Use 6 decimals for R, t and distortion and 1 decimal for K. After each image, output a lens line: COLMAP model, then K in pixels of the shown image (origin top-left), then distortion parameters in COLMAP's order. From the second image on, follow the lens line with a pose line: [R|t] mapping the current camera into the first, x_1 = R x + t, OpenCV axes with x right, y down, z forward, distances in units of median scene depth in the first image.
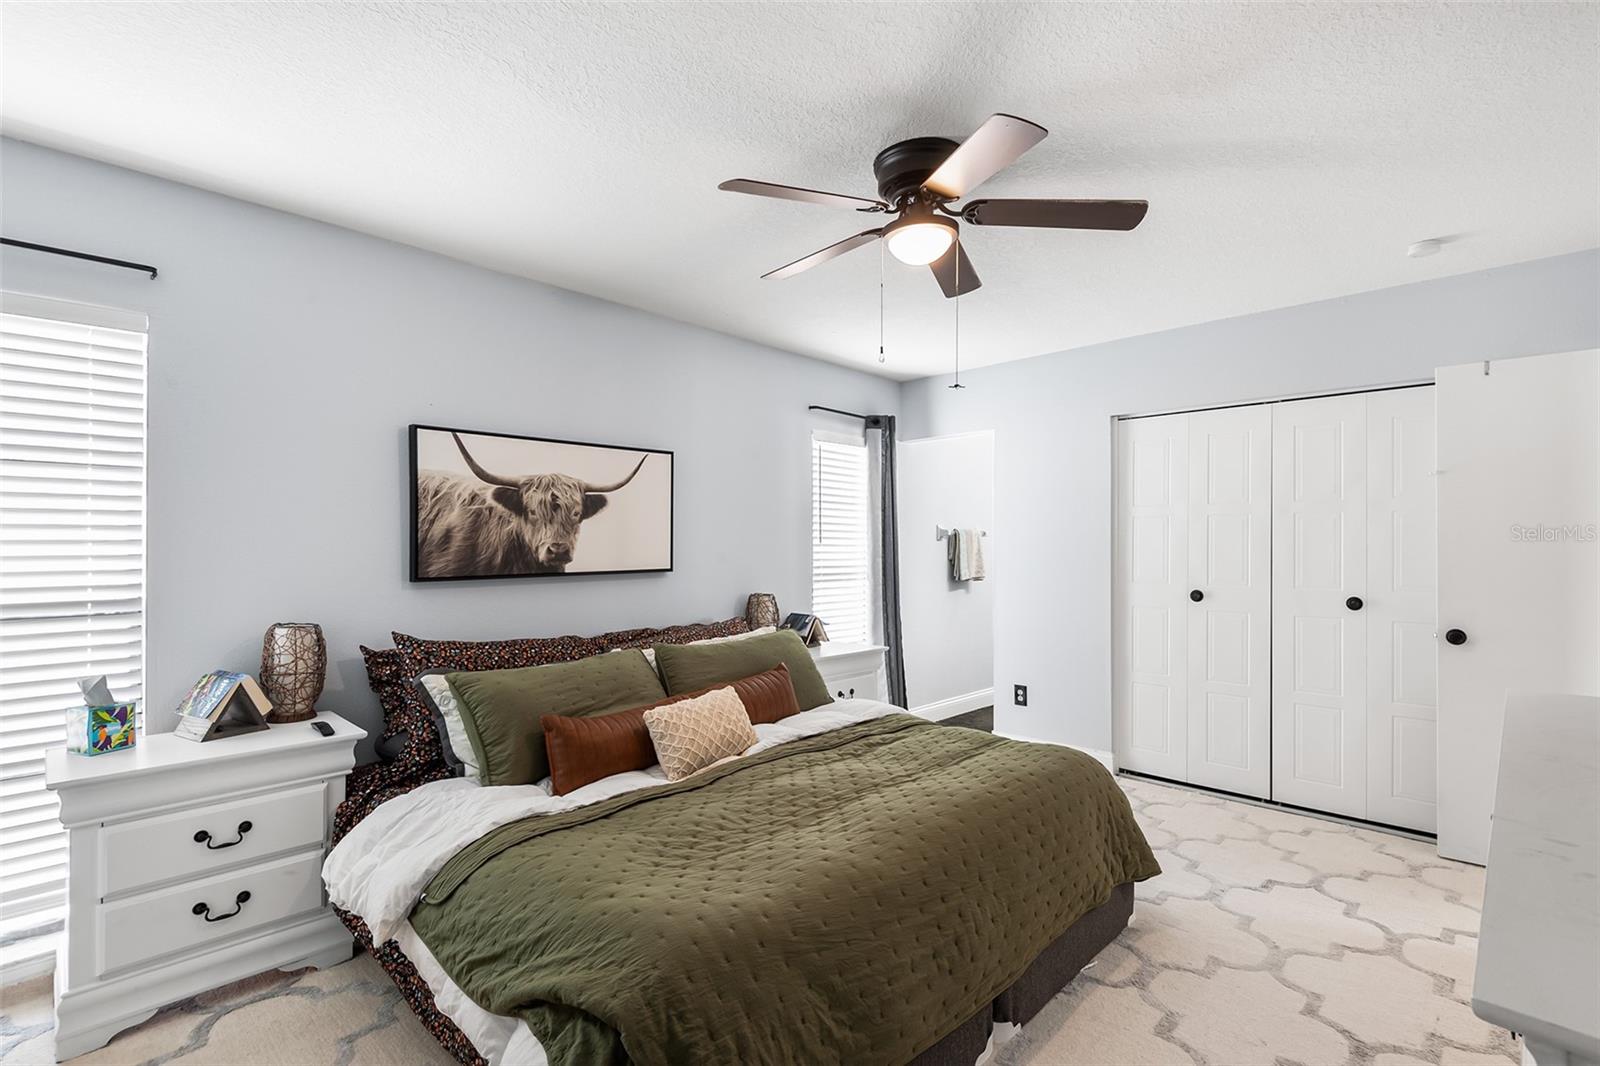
lens RADIAL K [[731.9, 0, 797.5], [0, 731.9, 535.6], [0, 0, 1]] dist [0.004176, -0.000027]
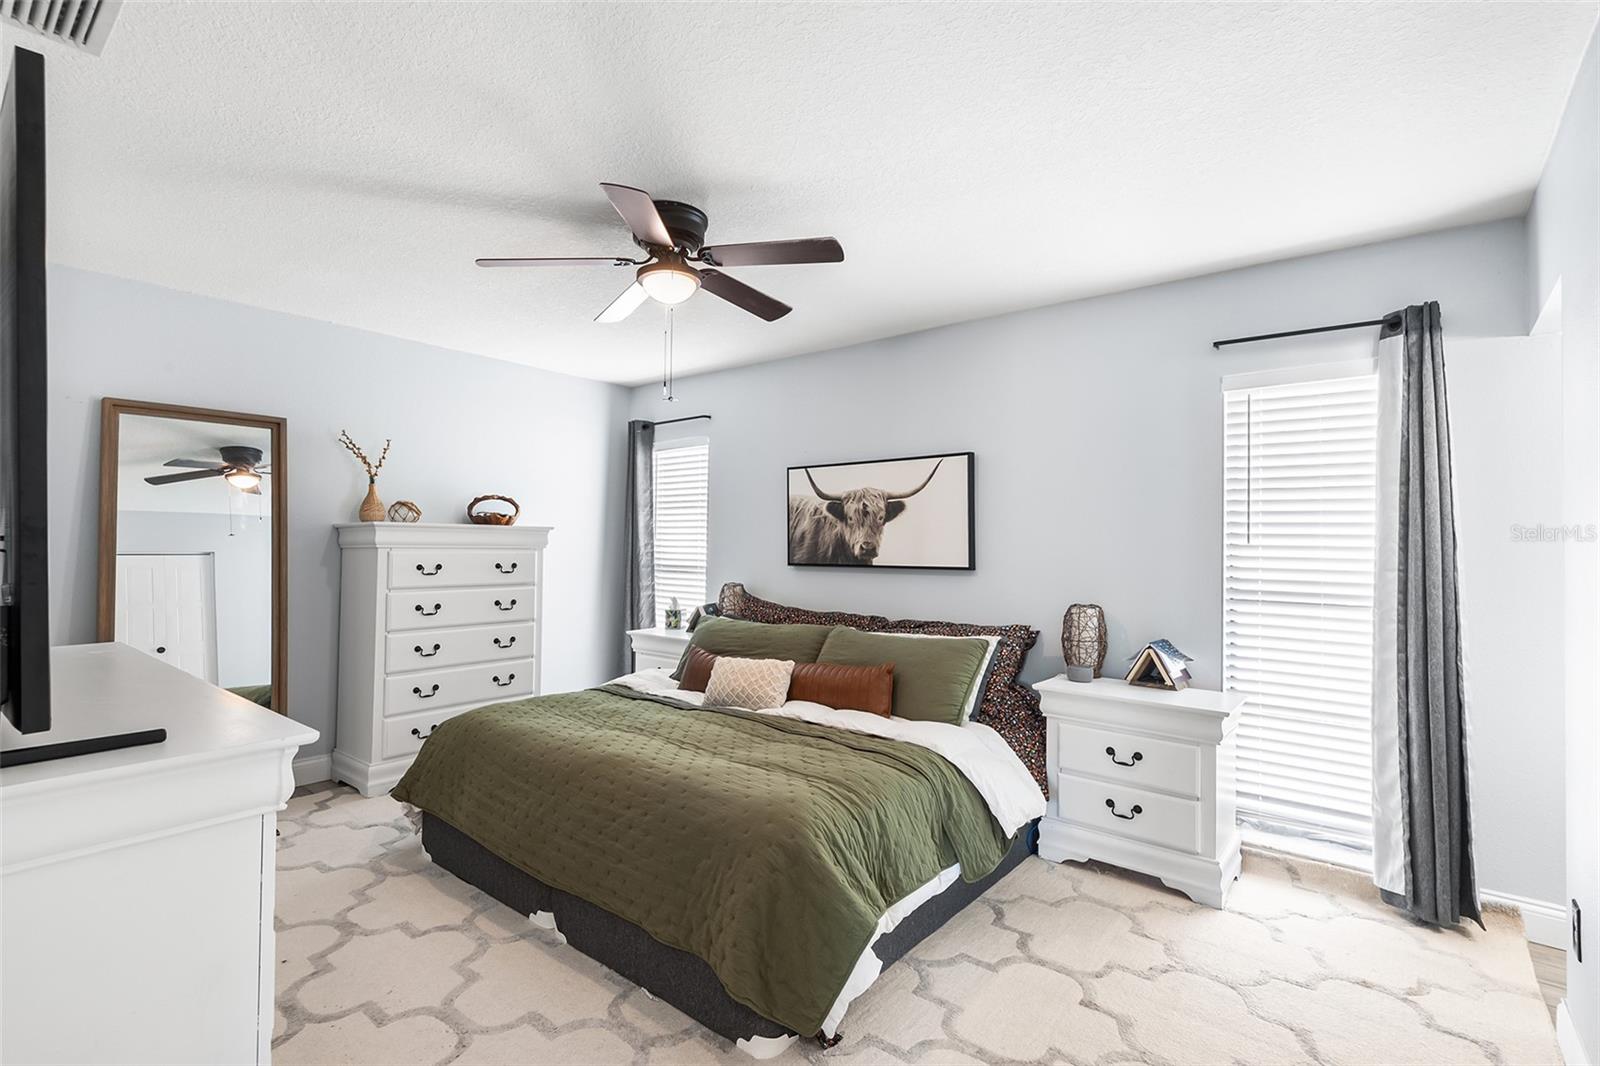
lens RADIAL K [[731.9, 0, 798.6], [0, 731.9, 533.5], [0, 0, 1]] dist [0.004176, -0.000027]
pose [[0.089021, -0.012081, -0.995956, 0.940145], [0.004598, 0.999921, -0.011718, 0.010390], [0.996019, -0.003536, 0.089070, 0.773916]]
